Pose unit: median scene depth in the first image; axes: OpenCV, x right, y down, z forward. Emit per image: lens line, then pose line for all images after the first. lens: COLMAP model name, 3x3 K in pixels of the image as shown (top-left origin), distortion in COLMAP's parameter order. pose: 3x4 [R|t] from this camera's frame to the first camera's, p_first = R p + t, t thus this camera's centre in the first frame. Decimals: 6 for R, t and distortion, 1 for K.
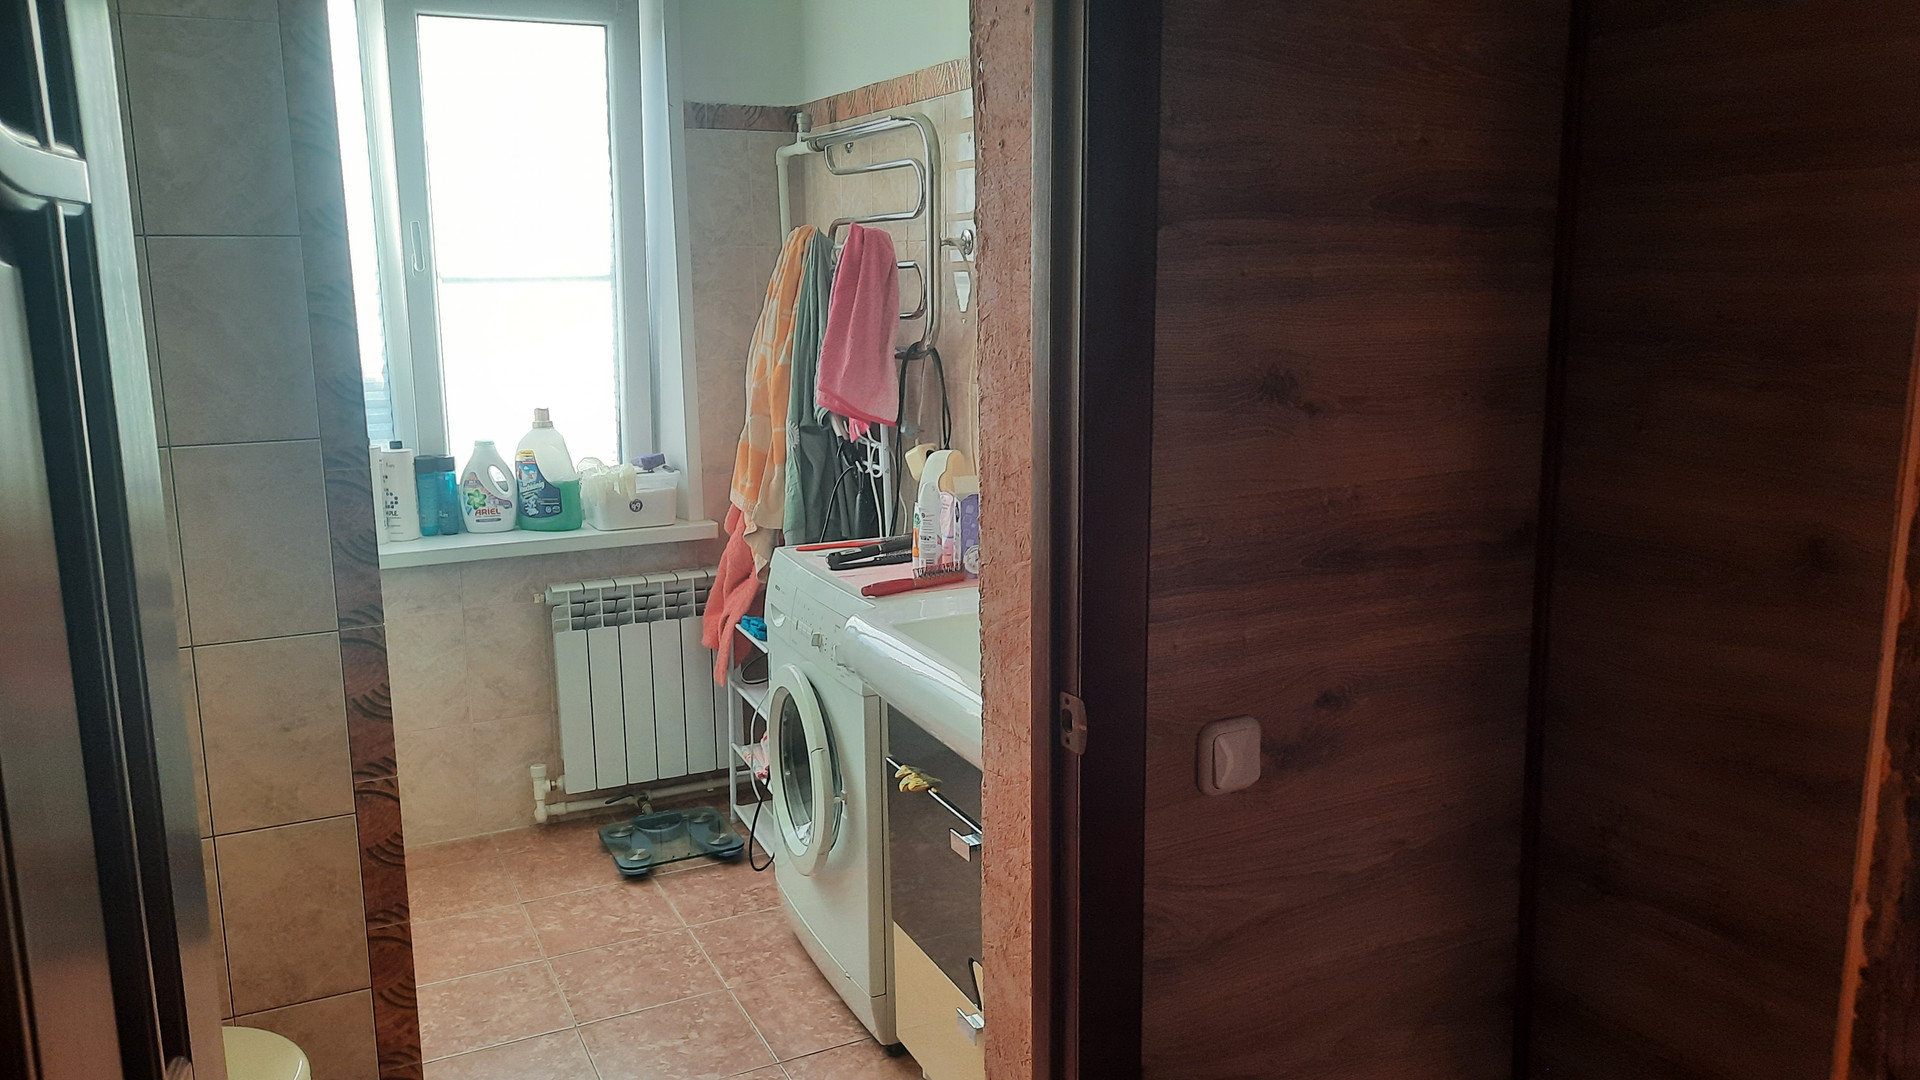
lens RADIAL K [[1426.6, 0, 962.5], [0, 1426.6, 540.3], [0, 0, 1]] dist [0.062026, -0.069911]
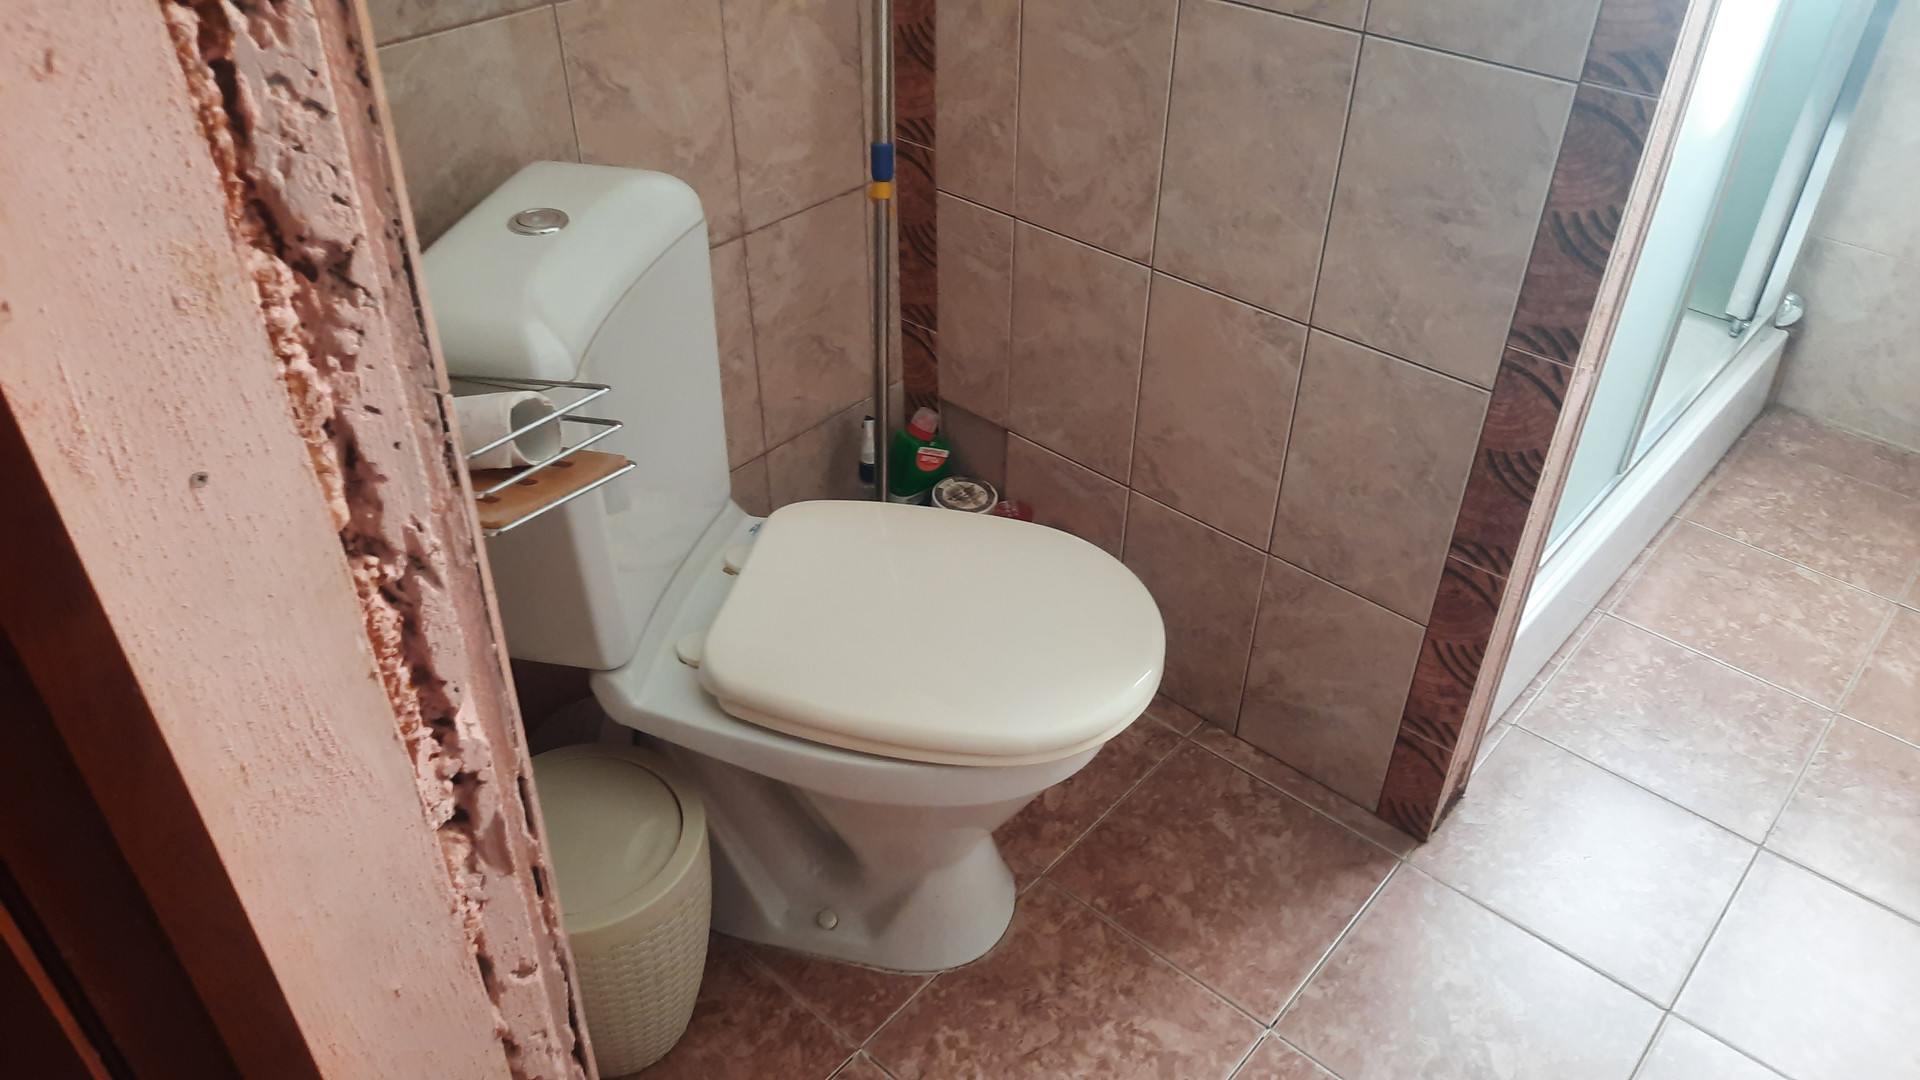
lens RADIAL K [[1426.6, 0, 952.4], [0, 1426.6, 558.8], [0, 0, 1]] dist [0.062026, -0.069911]
pose [[0.373980, 0.576216, -0.726714, -0.023322], [-0.185569, 0.814219, 0.550102, -0.044509], [0.908682, -0.070871, 0.411430, 0.527792]]
